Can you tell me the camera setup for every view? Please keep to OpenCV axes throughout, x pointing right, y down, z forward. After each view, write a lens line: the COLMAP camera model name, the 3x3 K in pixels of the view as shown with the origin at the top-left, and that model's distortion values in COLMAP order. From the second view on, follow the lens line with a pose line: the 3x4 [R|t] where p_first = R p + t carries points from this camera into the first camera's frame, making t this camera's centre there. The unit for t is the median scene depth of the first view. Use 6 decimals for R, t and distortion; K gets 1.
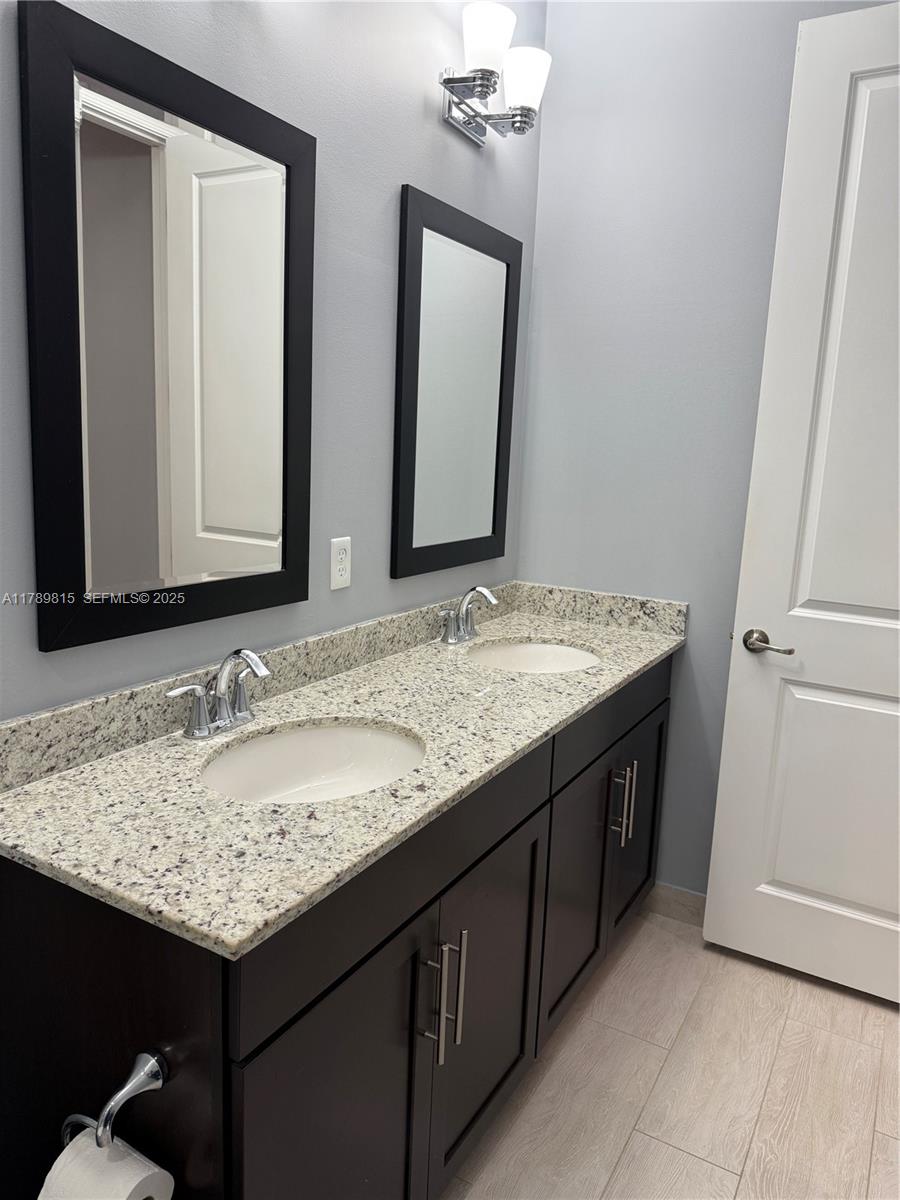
lens RADIAL K [[843.3, 0, 450.7], [0, 843.3, 583.9], [0, 0, 1]] dist [0.140293, -0.227634]
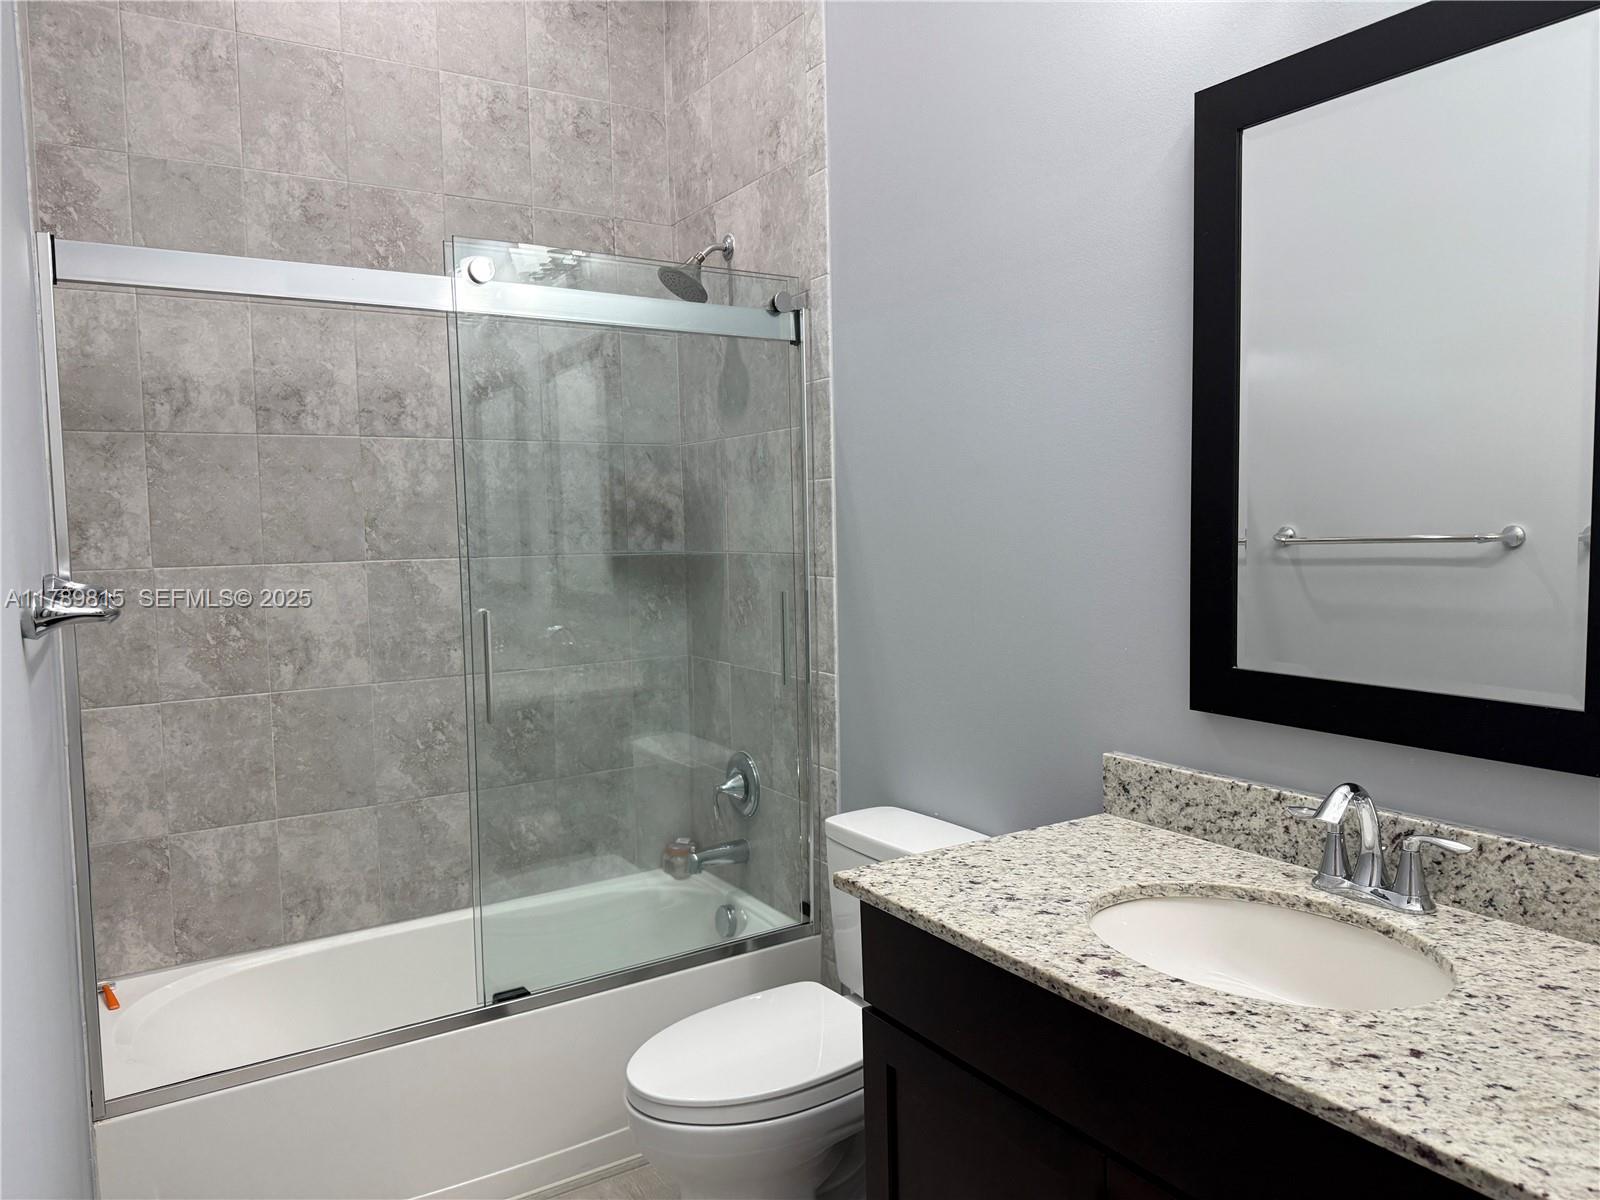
lens RADIAL K [[1124.4, 0, 804.3], [0, 1124.4, 610.3], [0, 0, 1]] dist [0.140293, -0.227634]
pose [[-0.472204, 0.033151, -0.880866, 0.875006], [-0.144443, 0.982875, 0.114421, -0.116693], [0.869574, 0.181265, -0.459329, 1.140651]]
